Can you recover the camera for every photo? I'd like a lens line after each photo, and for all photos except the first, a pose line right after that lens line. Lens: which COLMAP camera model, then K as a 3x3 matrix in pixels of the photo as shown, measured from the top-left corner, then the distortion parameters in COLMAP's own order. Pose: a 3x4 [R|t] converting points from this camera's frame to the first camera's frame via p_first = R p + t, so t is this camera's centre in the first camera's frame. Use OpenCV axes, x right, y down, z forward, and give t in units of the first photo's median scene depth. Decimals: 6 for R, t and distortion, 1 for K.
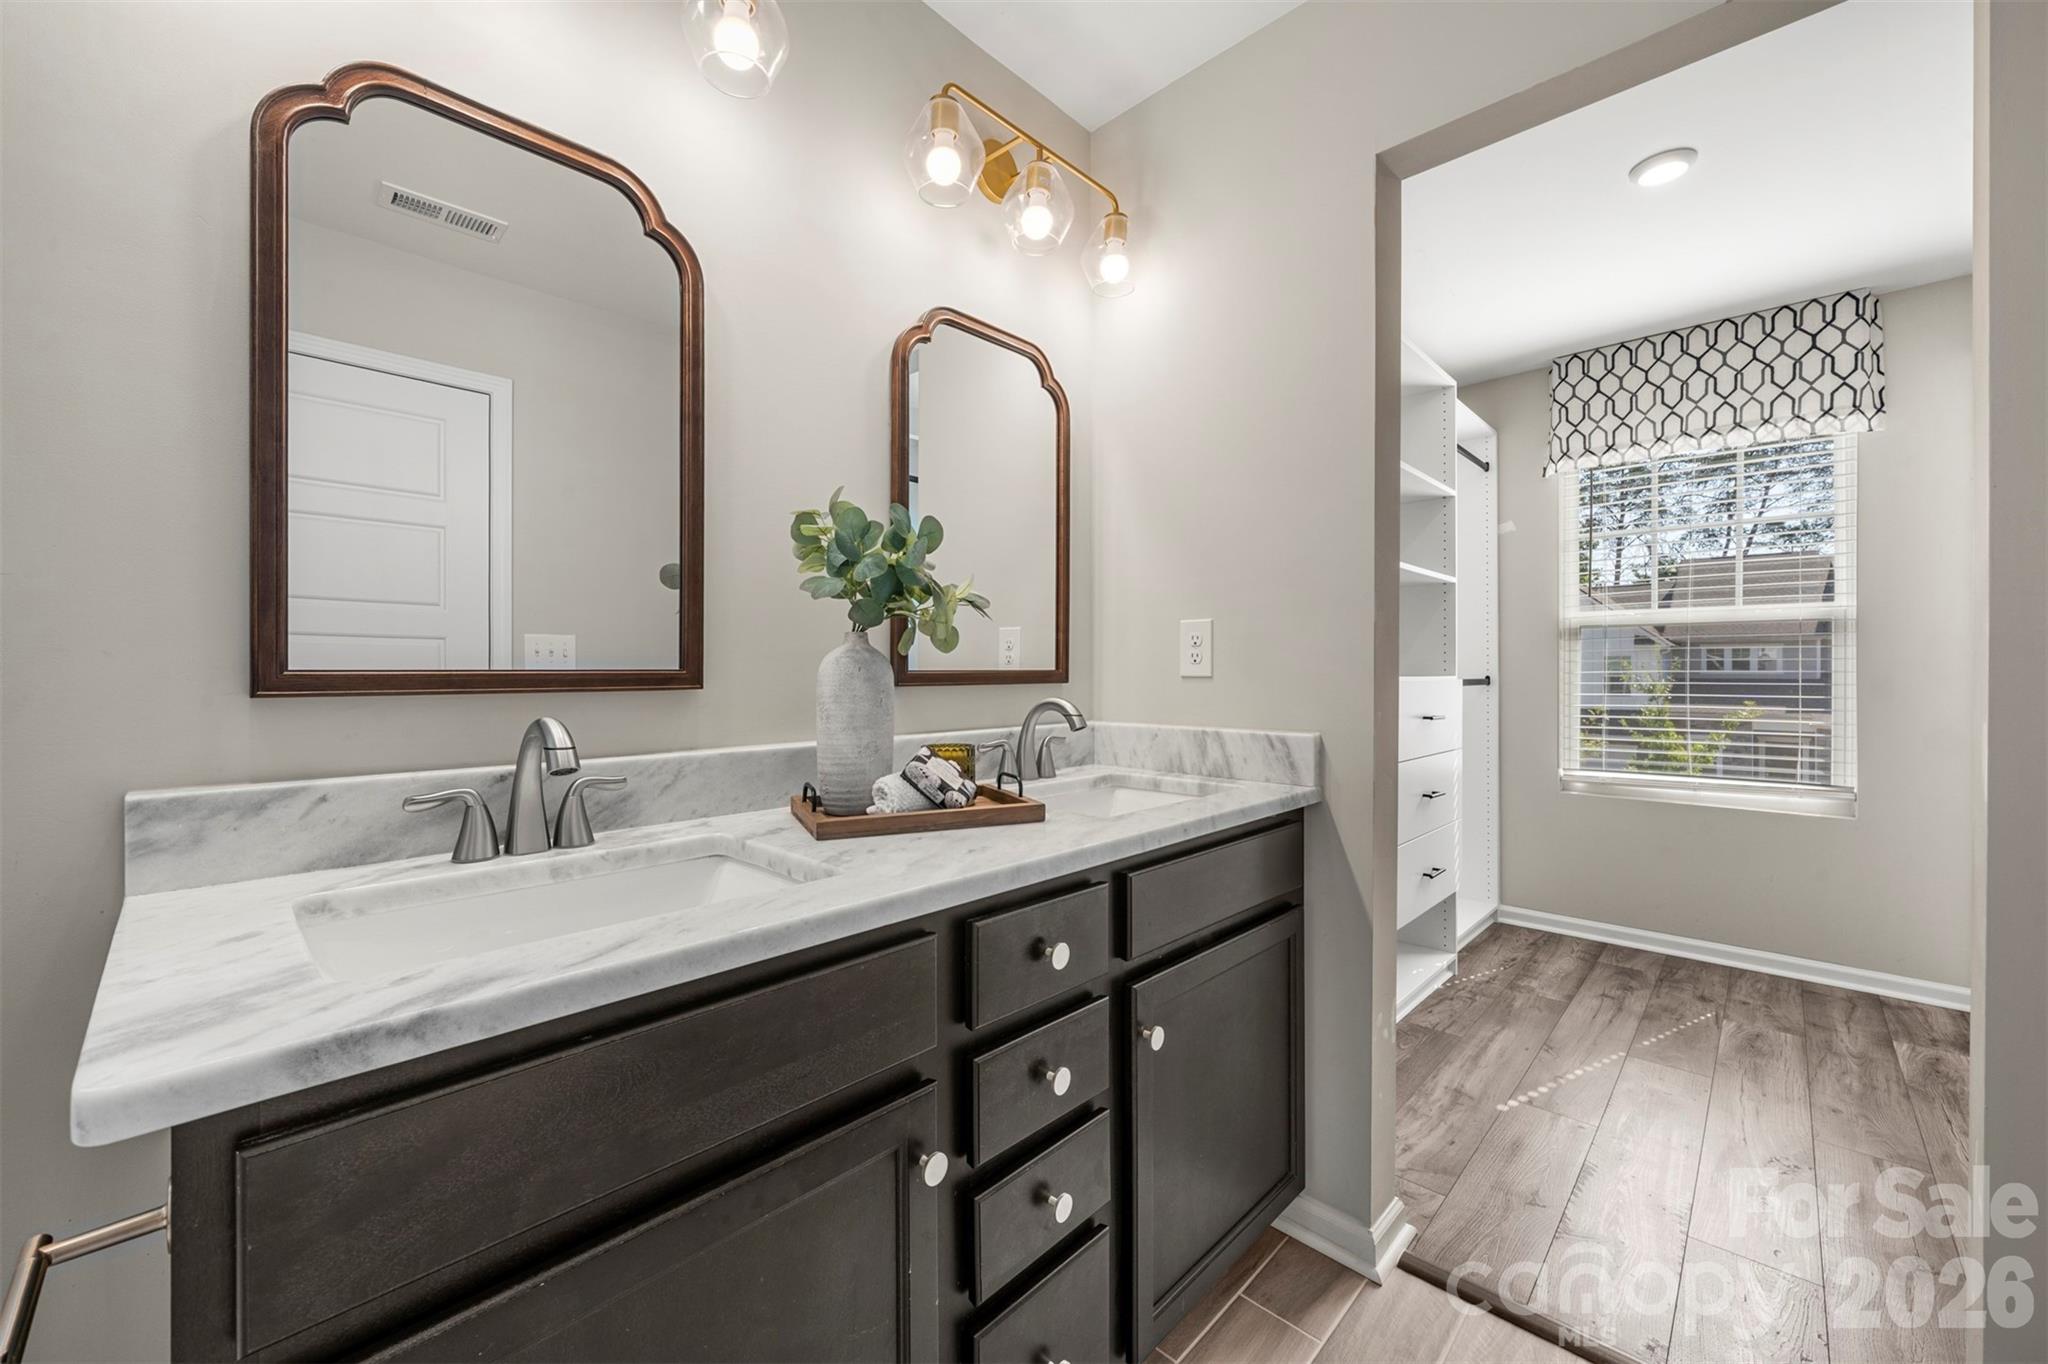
lens RADIAL K [[811.4, 0, 1019.2], [0, 811.4, 666.6], [0, 0, 1]] dist [-0.000747, 0.000341]
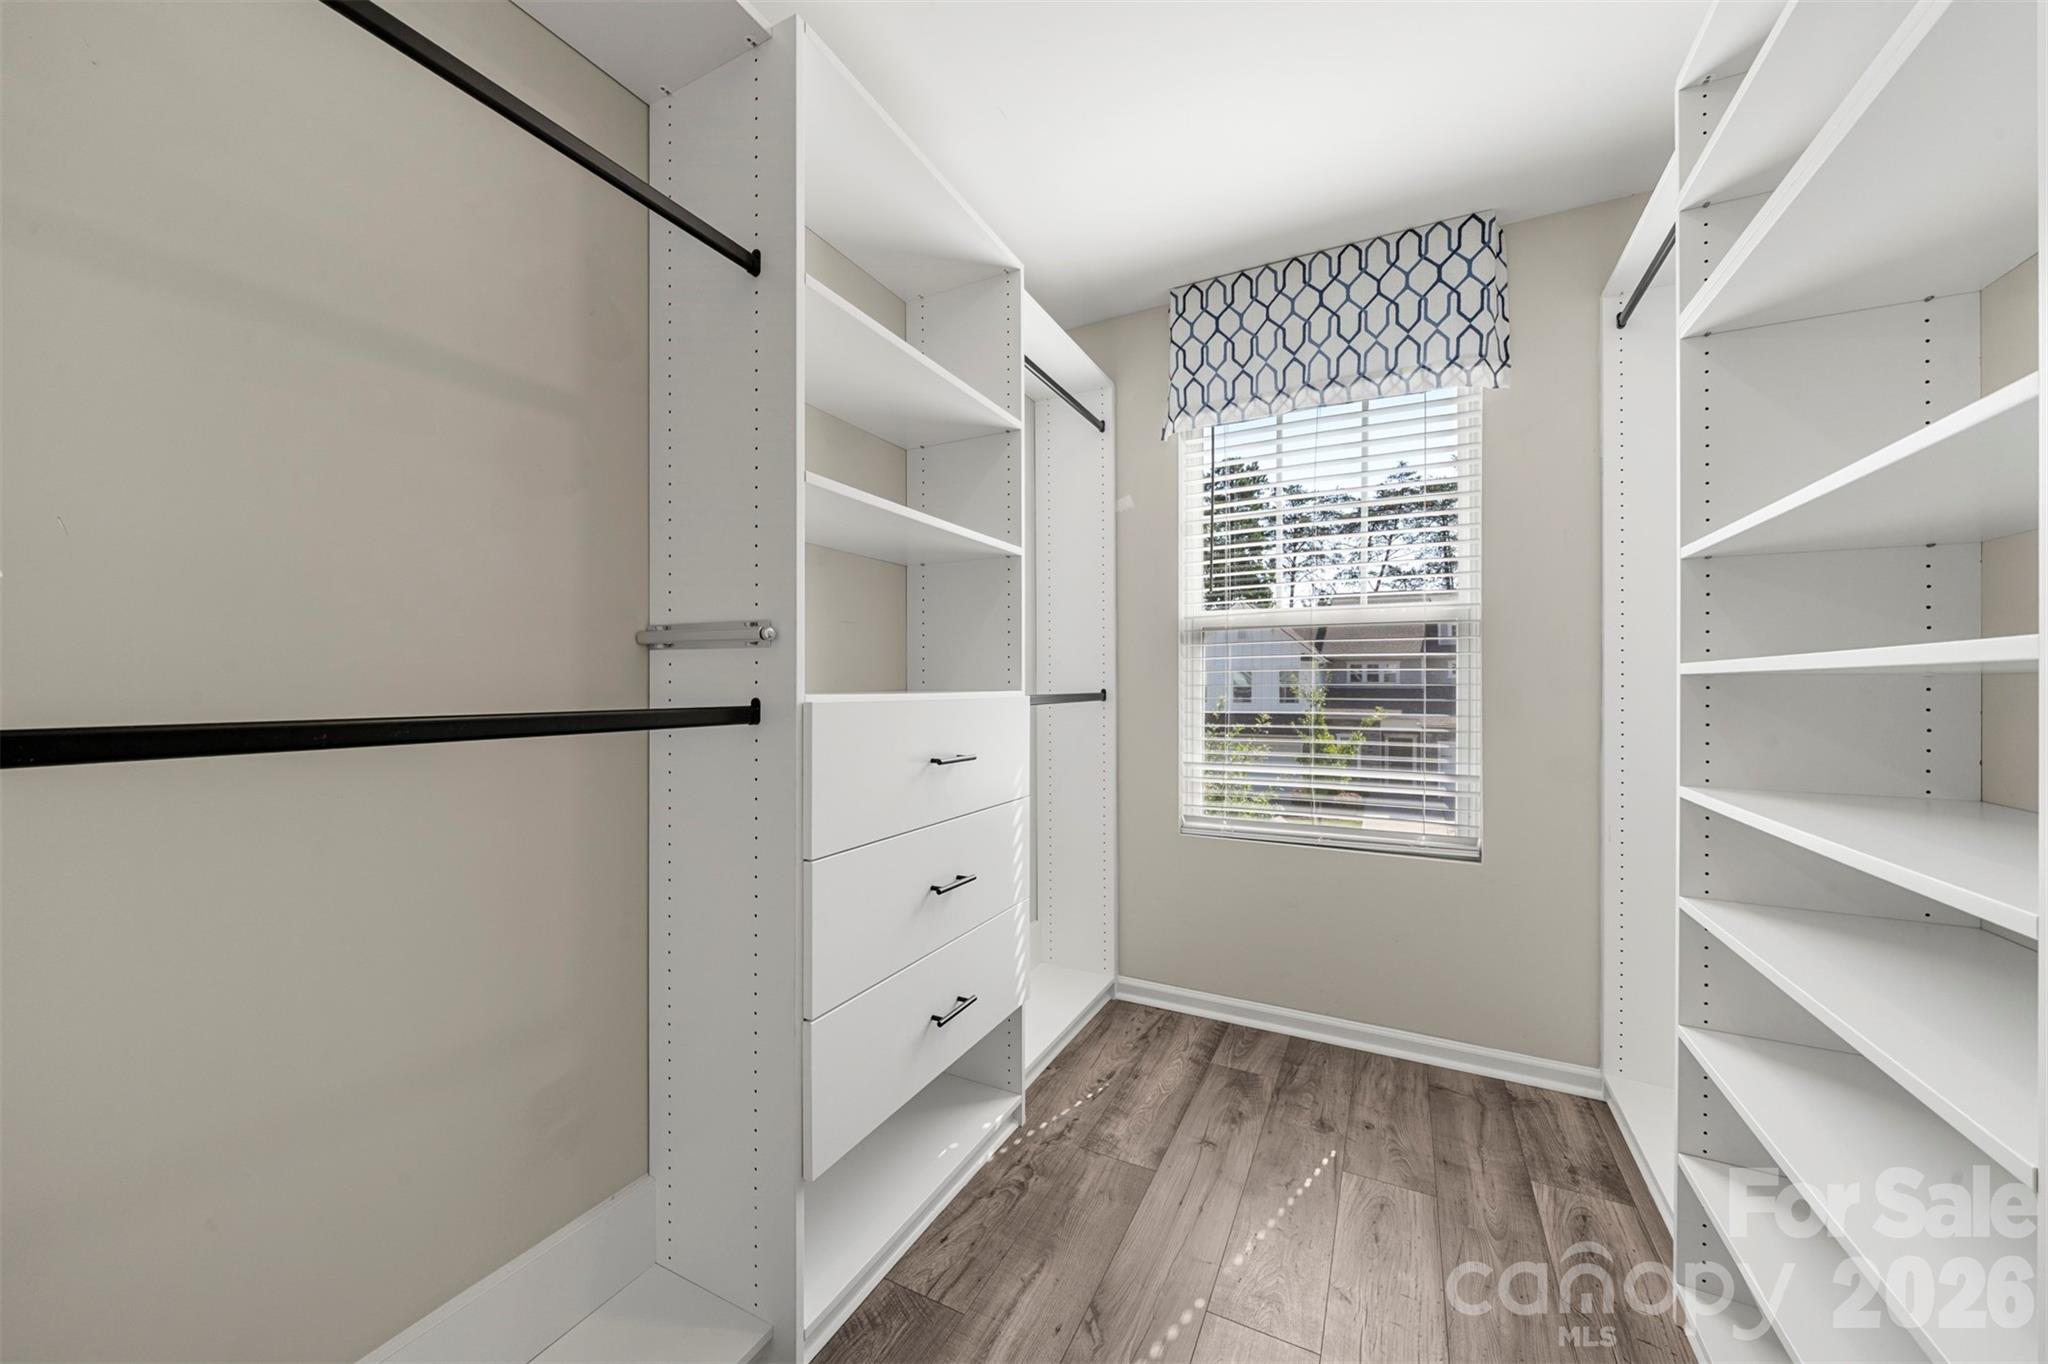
lens RADIAL K [[749.0, 0, 1022.9], [0, 749.0, 674.3], [0, 0, 1]] dist [-0.001298, -0.000264]
pose [[0.958463, 0.003393, 0.285197, 0.360750], [-0.001873, 0.999983, -0.005603, 0.001257], [-0.285211, 0.004836, 0.958453, 0.394262]]
